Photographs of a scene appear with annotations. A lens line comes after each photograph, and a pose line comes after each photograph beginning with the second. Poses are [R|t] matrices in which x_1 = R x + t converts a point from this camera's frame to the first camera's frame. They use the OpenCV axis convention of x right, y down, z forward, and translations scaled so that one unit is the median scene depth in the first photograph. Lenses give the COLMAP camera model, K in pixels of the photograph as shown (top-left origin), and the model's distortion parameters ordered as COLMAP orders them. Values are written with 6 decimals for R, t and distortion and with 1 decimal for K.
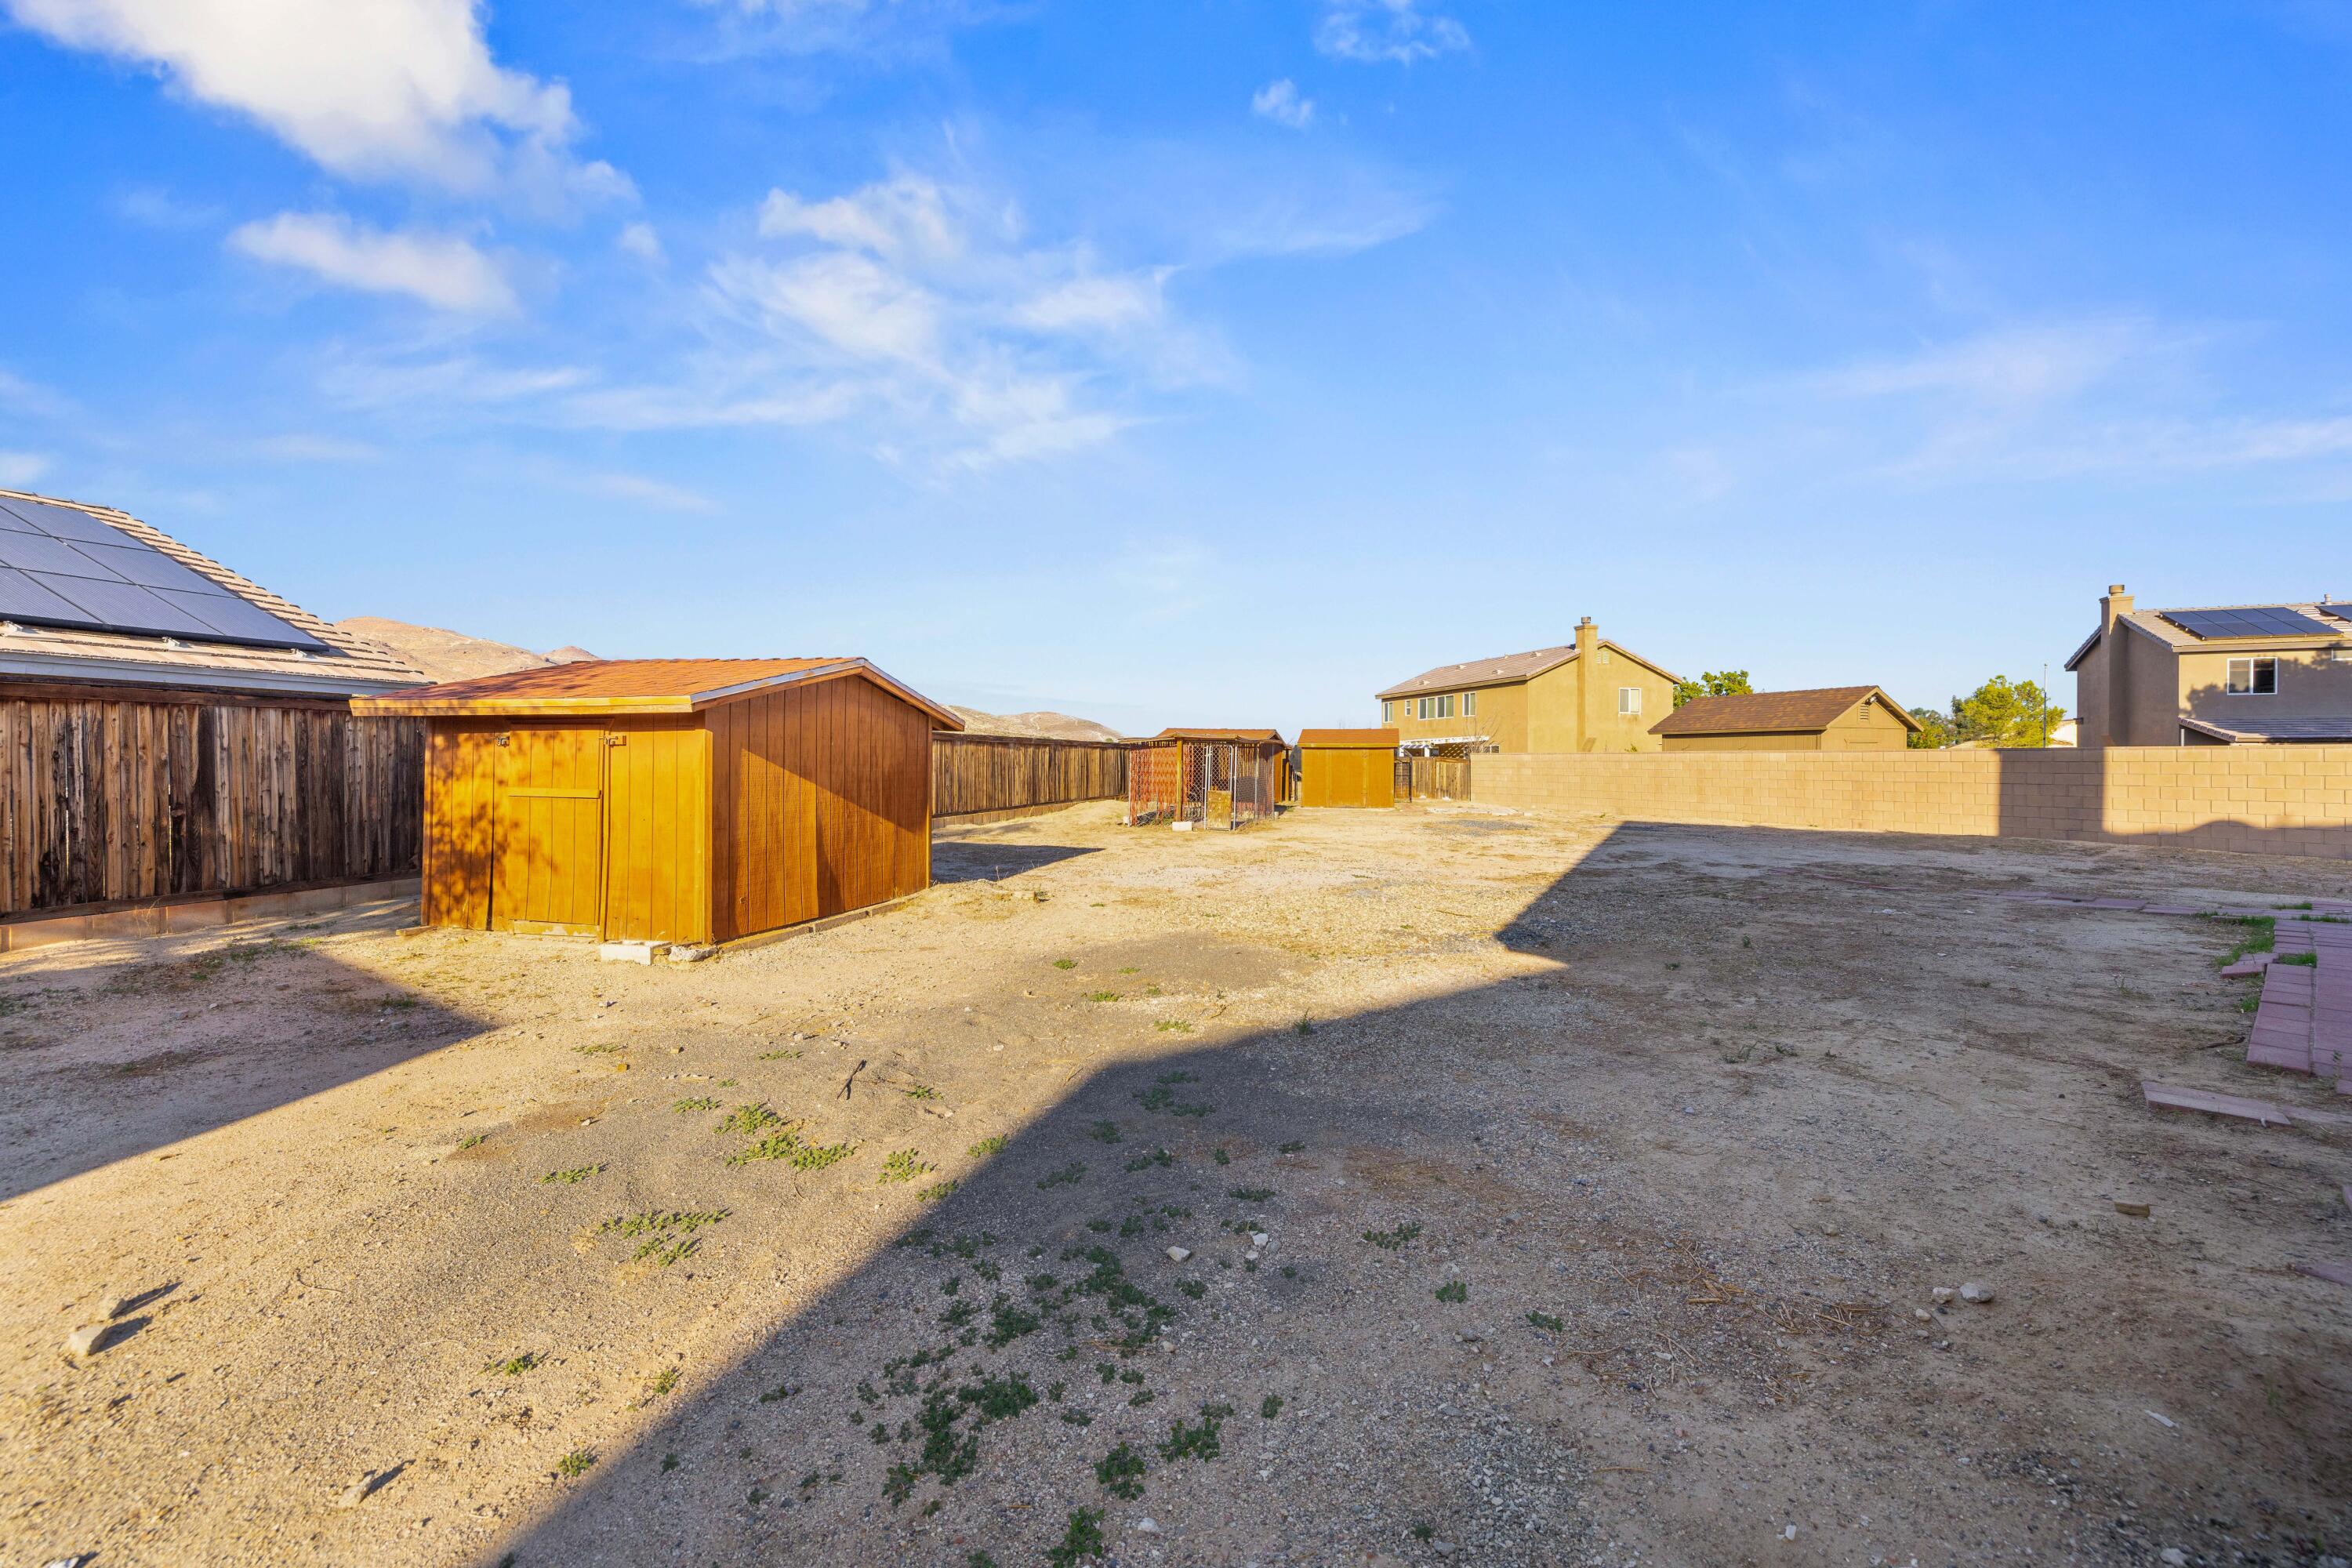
lens RADIAL K [[990.0, 0, 1174.3], [0, 990.0, 777.5], [0, 0, 1]] dist [-0.001542, 0.000102]
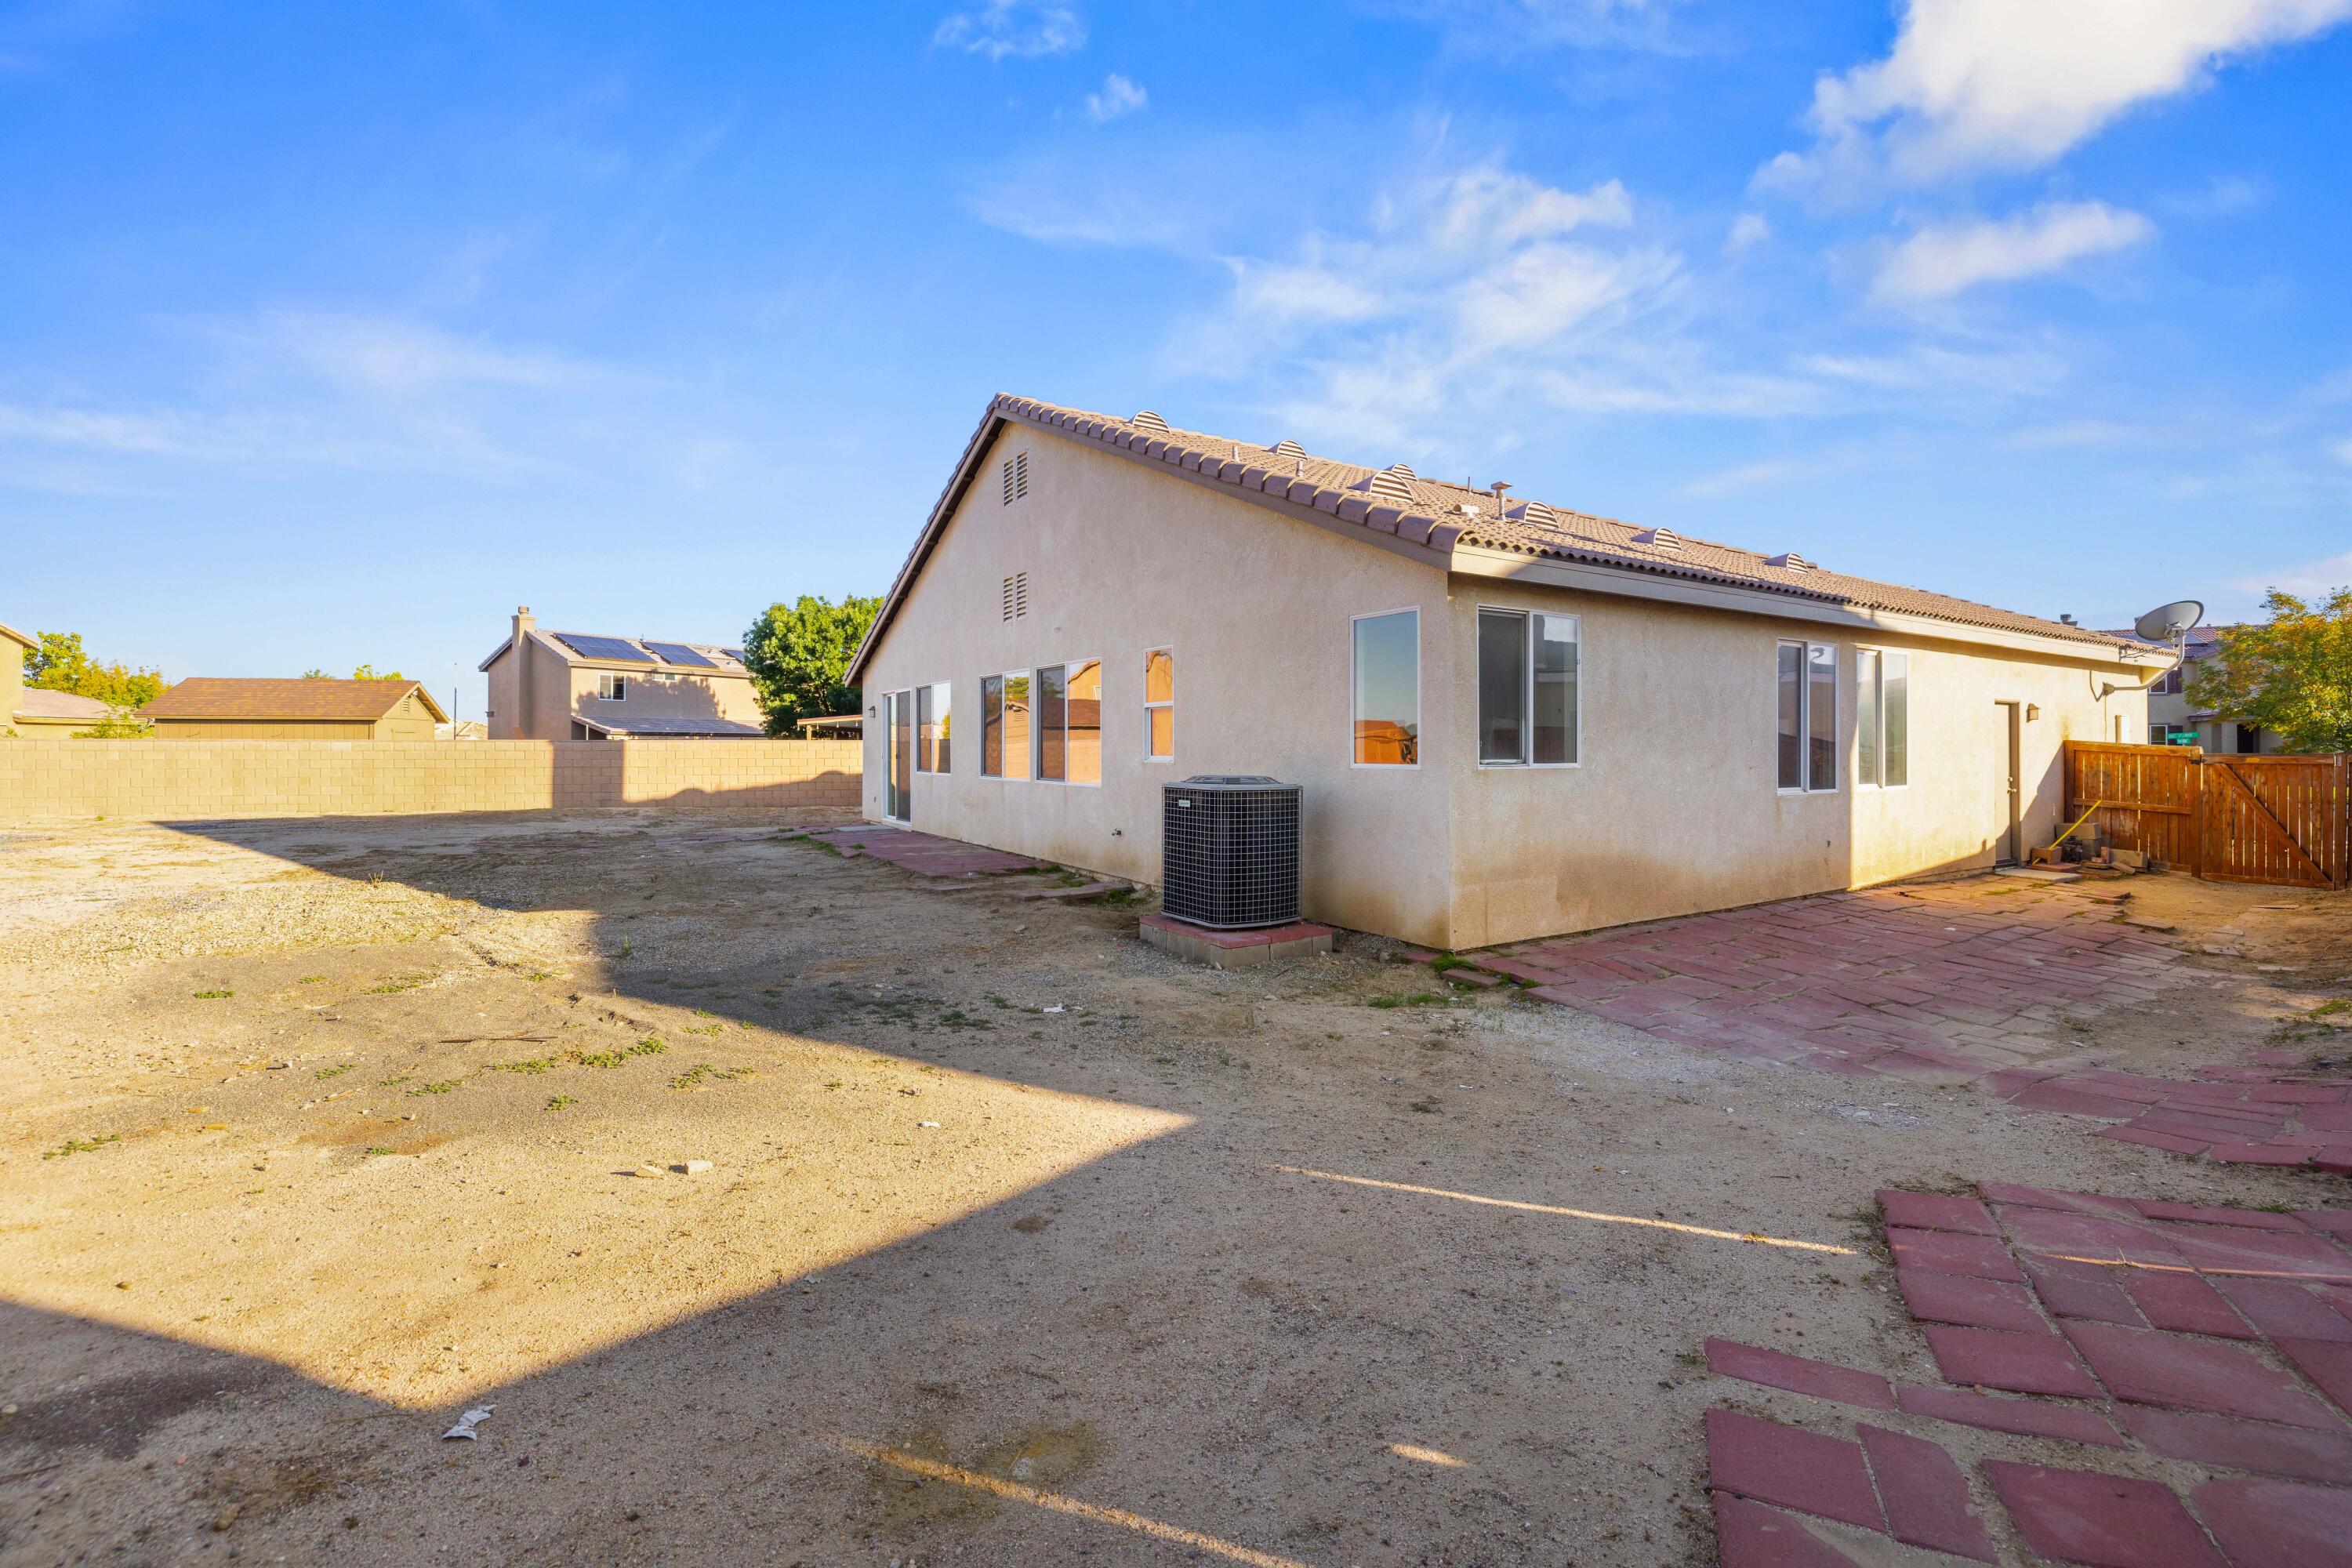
lens RADIAL K [[990.0, 0, 1174.3], [0, 990.0, 777.5], [0, 0, 1]] dist [-0.001542, 0.000102]
pose [[0.154312, -0.030385, 0.987555, -0.179370], [0.014176, 0.999492, 0.028537, -0.003820], [-0.987920, 0.009596, 0.154665, -0.001749]]
